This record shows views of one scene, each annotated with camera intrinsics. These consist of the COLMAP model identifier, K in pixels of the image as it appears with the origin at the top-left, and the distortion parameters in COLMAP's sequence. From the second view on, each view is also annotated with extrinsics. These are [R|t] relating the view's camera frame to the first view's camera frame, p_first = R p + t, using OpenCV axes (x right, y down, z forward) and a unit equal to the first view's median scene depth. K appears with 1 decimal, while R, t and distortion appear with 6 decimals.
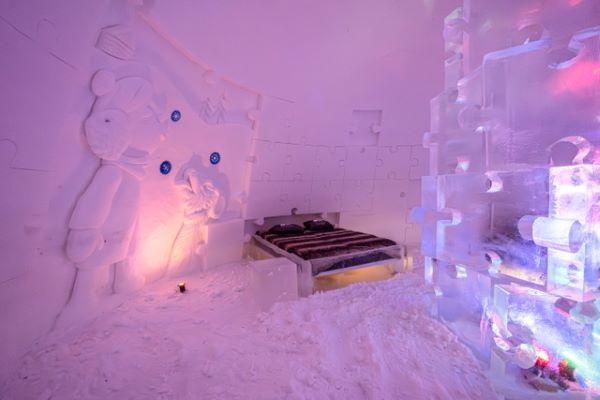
lens RADIAL K [[250.8, 0, 300.0], [0, 250.8, 200.0], [0, 0, 1]] dist [-0.004916, -0.000424]
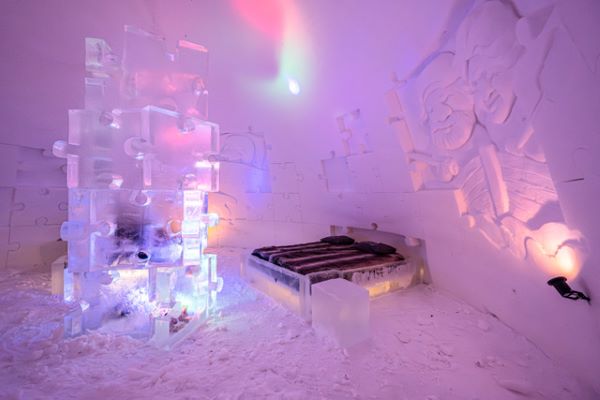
lens RADIAL K [[250.8, 0, 300.0], [0, 250.8, 200.0], [0, 0, 1]] dist [-0.004916, -0.000424]
pose [[0.042673, 0.012137, 0.999015, -0.293695], [0.031389, 0.999416, -0.013483, -0.009214], [-0.998596, 0.031934, 0.042267, 0.065028]]
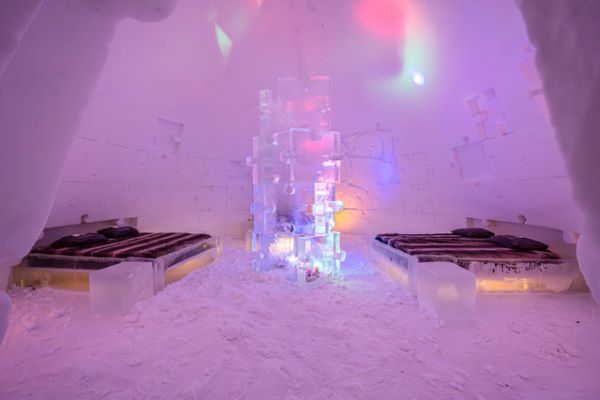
lens RADIAL K [[250.8, 0, 300.0], [0, 250.8, 200.0], [0, 0, 1]] dist [-0.004916, -0.000424]
pose [[0.567012, -0.009906, 0.823650, -0.474607], [0.032035, 0.999436, -0.010033, 0.021802], [-0.823086, 0.032074, 0.567010, -0.109745]]
